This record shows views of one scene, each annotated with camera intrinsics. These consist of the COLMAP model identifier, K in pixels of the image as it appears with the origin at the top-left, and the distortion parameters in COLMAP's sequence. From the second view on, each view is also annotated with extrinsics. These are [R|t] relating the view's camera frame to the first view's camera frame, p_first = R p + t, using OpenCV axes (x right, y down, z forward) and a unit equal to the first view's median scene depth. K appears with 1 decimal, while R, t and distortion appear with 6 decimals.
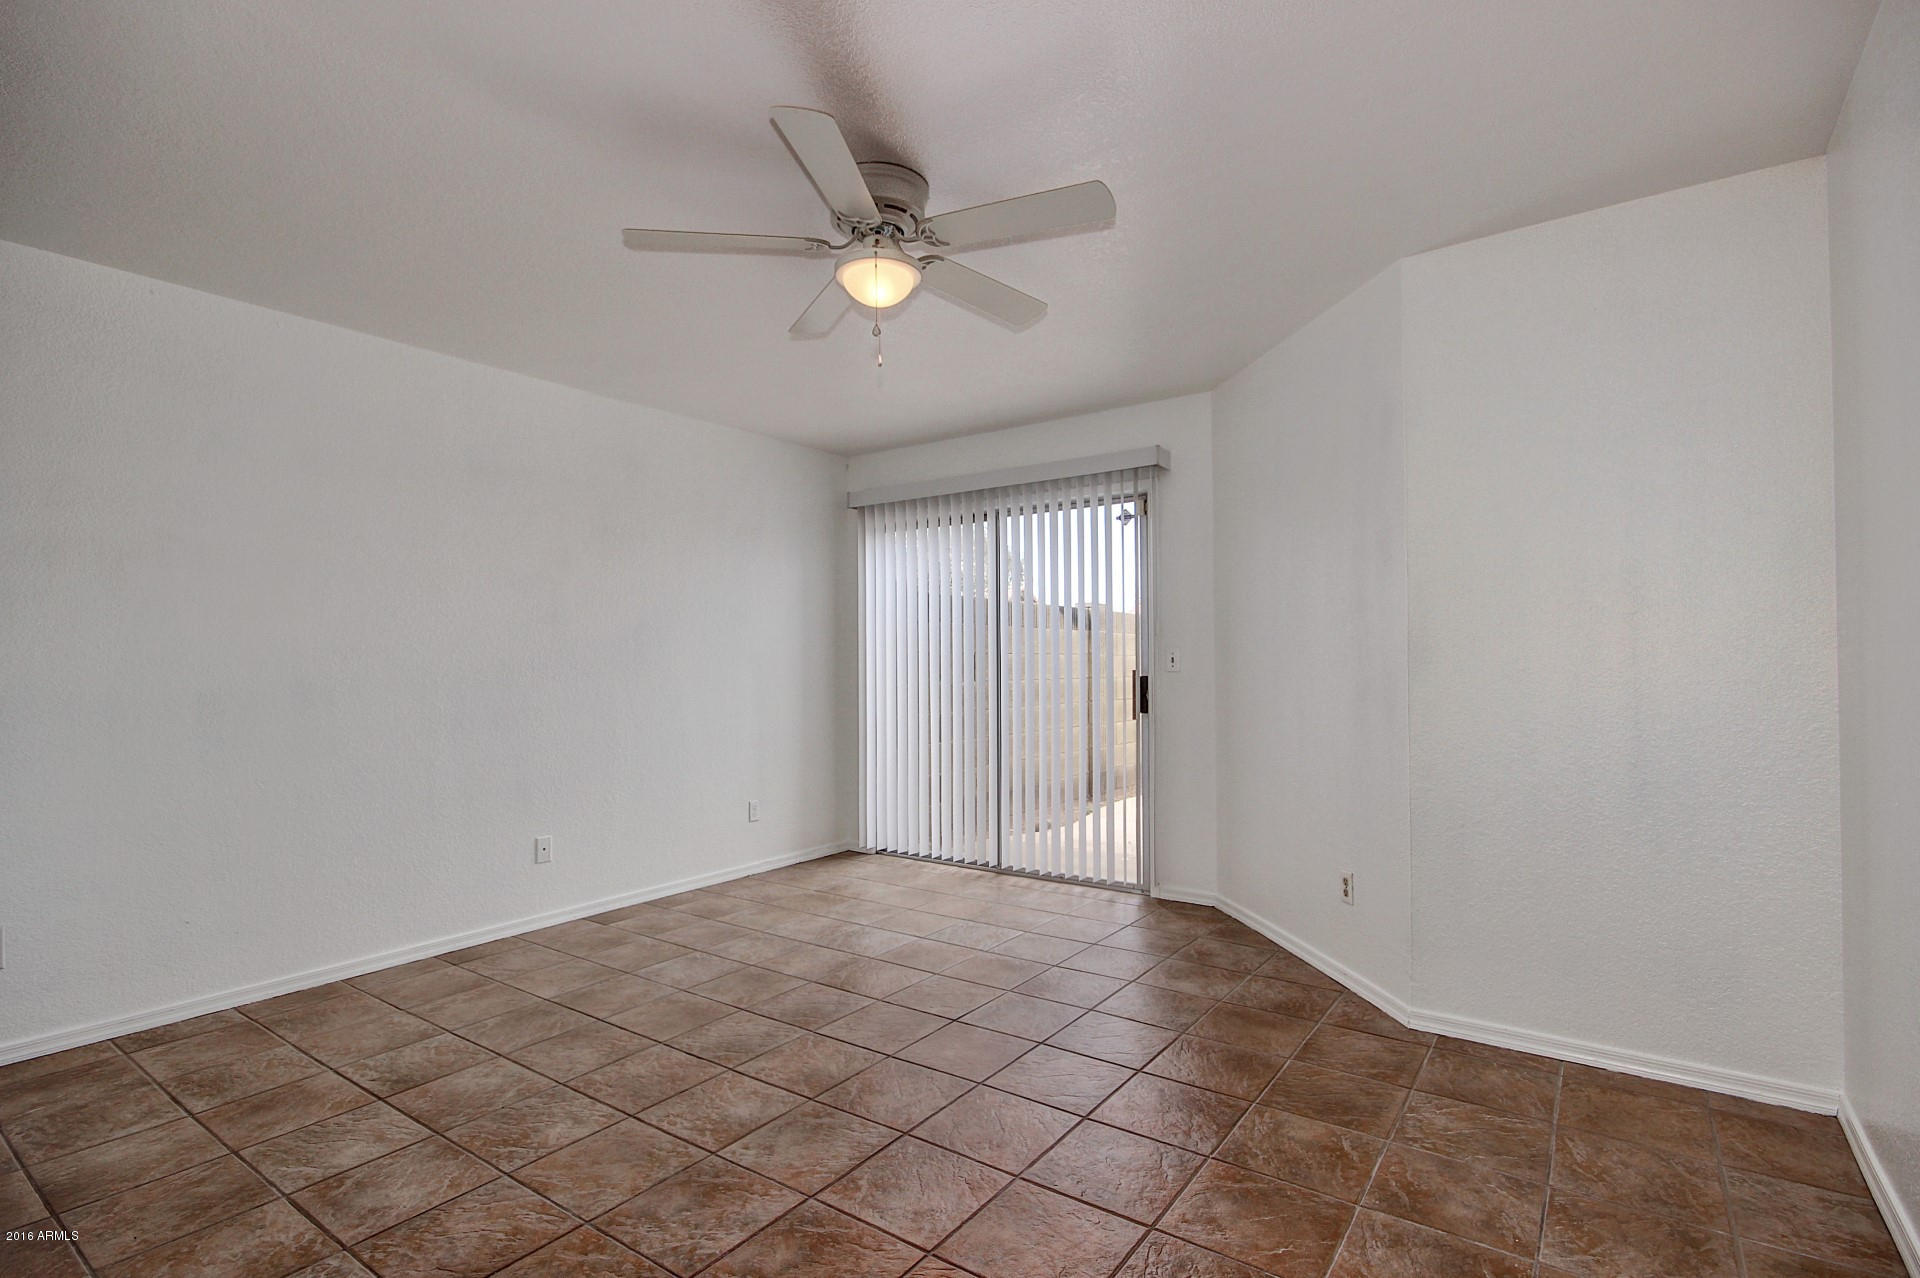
lens RADIAL K [[910.7, 0, 958.8], [0, 910.7, 648.2], [0, 0, 1]] dist [-0.000498, 0.000911]
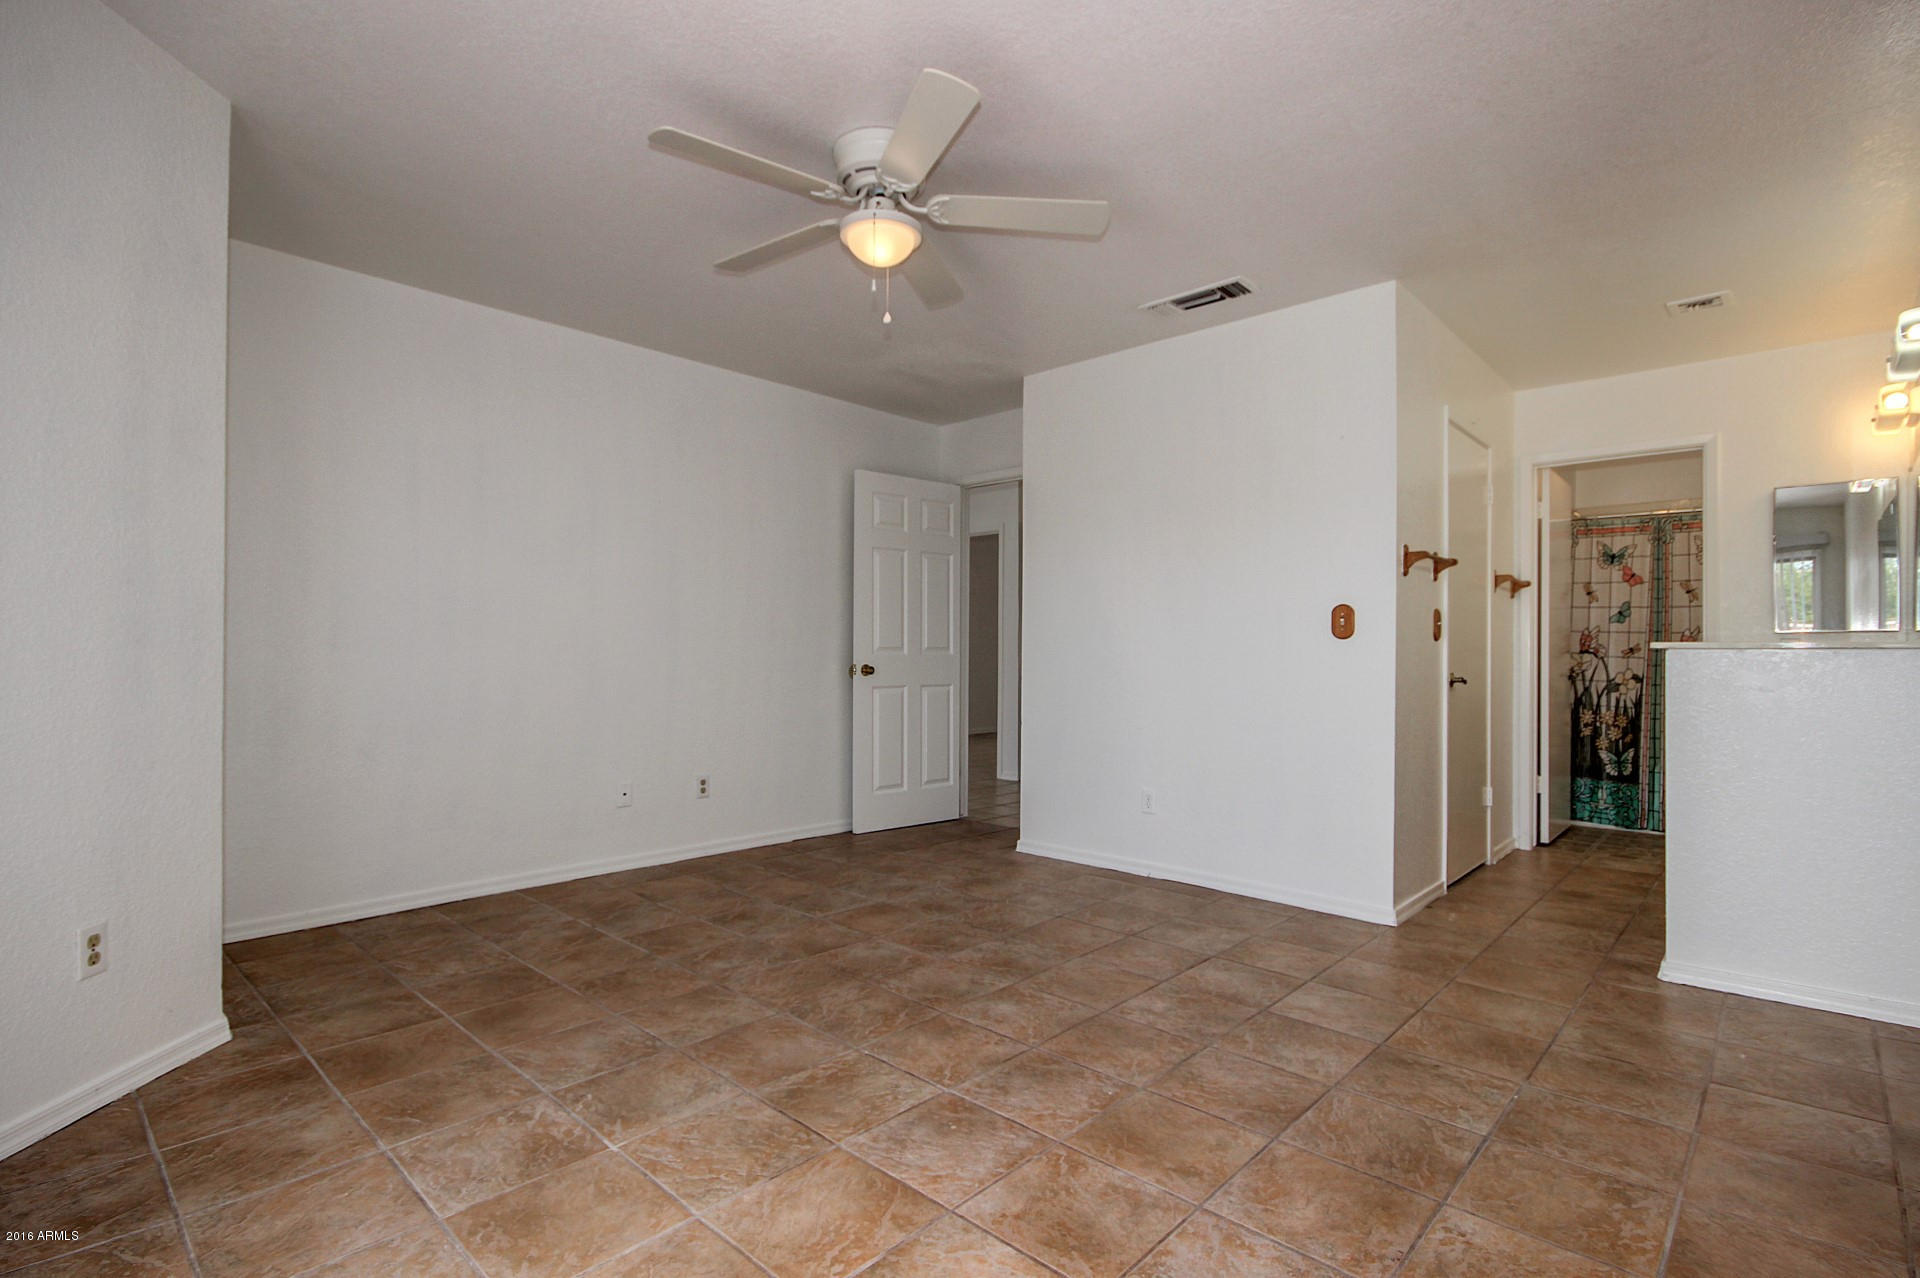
lens RADIAL K [[910.7, 0, 960.5], [0, 910.7, 649.7], [0, 0, 1]] dist [-0.000498, 0.000911]
pose [[-0.992508, 0.003457, 0.122131, -0.296053], [0.000708, 0.999746, -0.022540, 0.092258], [-0.122178, -0.022285, -0.992258, 1.949218]]
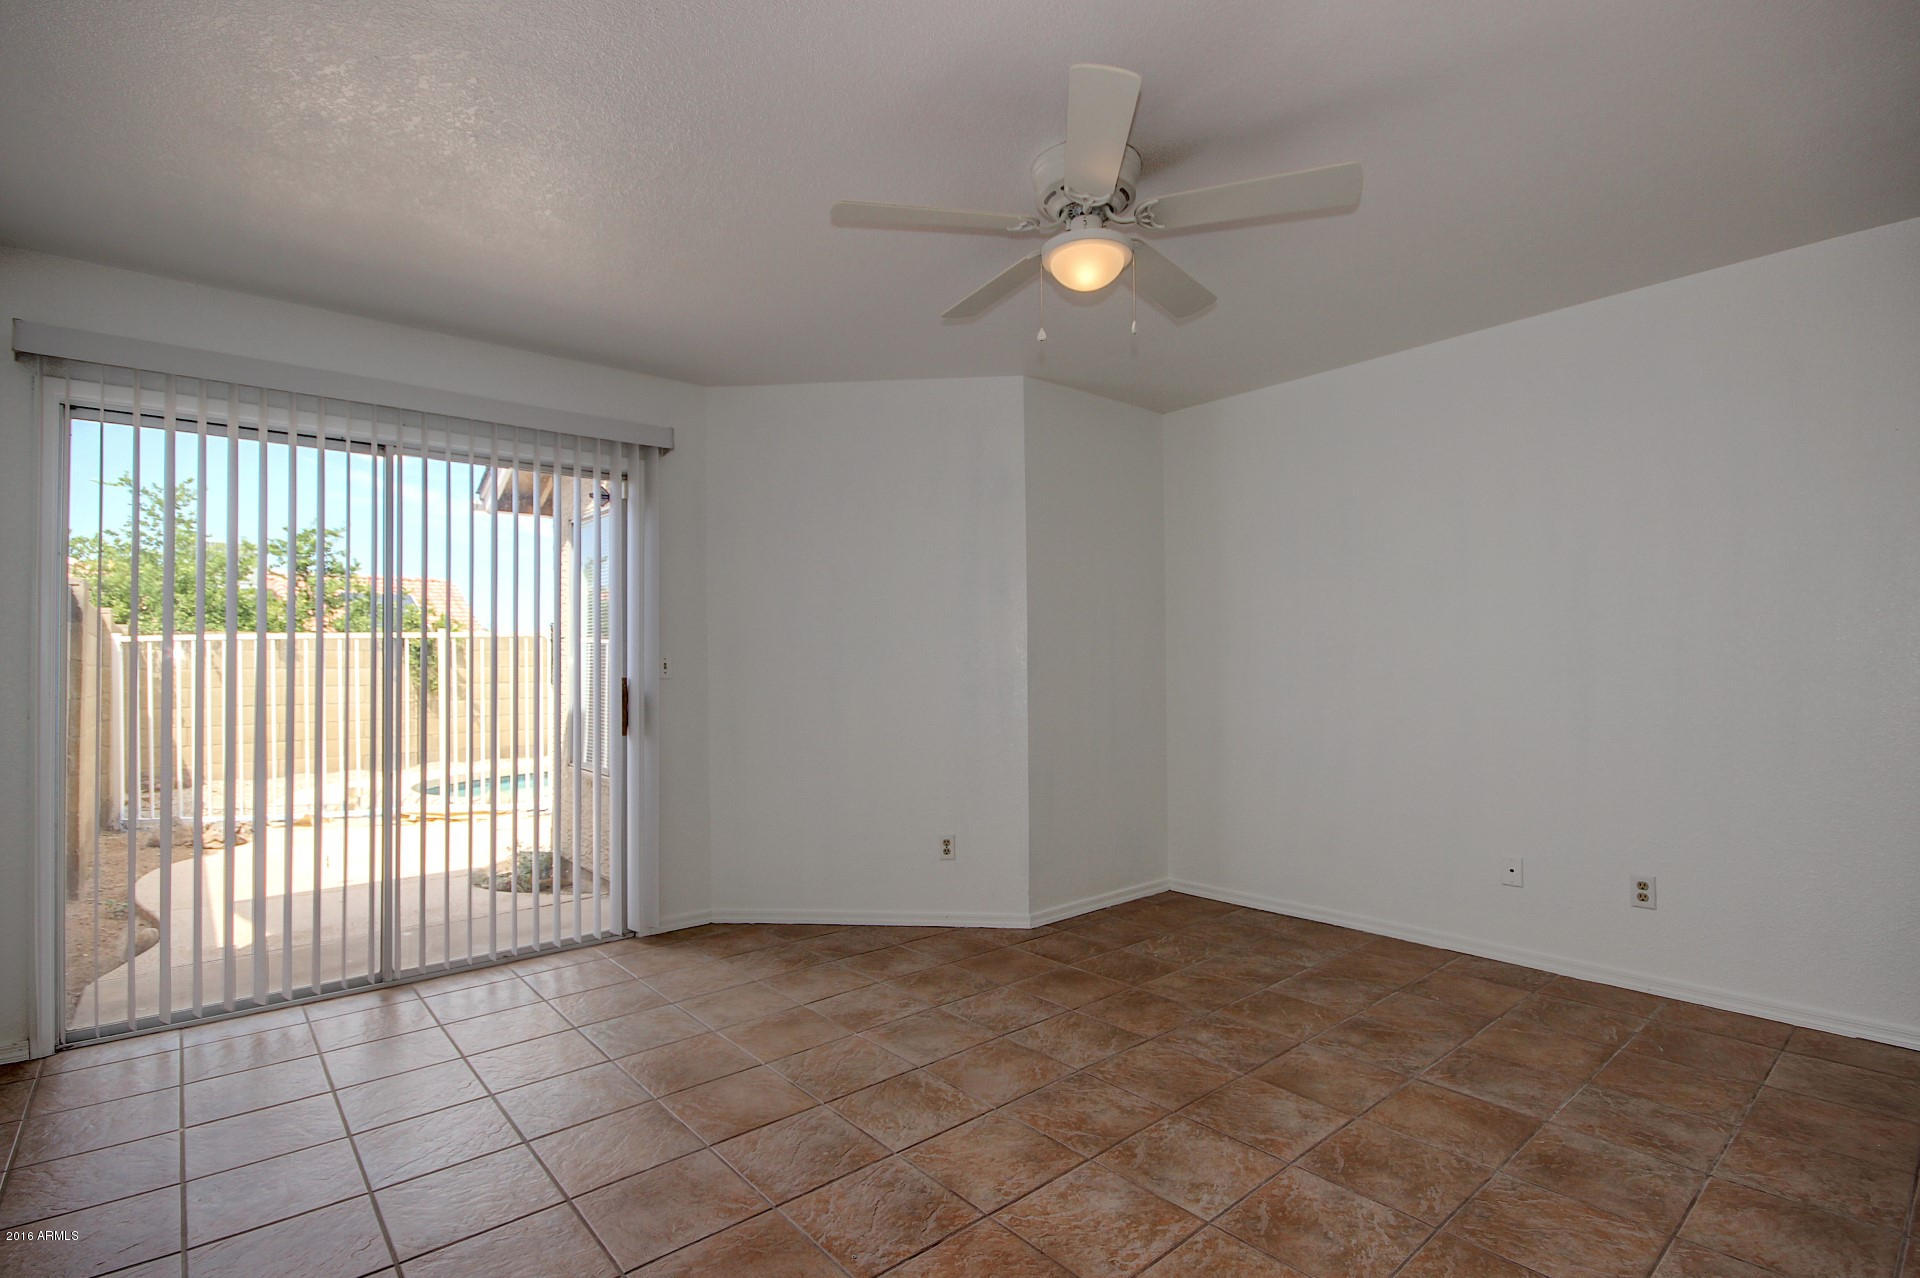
lens RADIAL K [[910.7, 0, 964.3], [0, 910.7, 649.8], [0, 0, 1]] dist [-0.000498, 0.000911]
pose [[0.232145, 0.022283, 0.972426, -0.998109], [-0.007088, 0.999750, -0.021217, 0.023491], [-0.972655, -0.001967, 0.232245, 0.866050]]
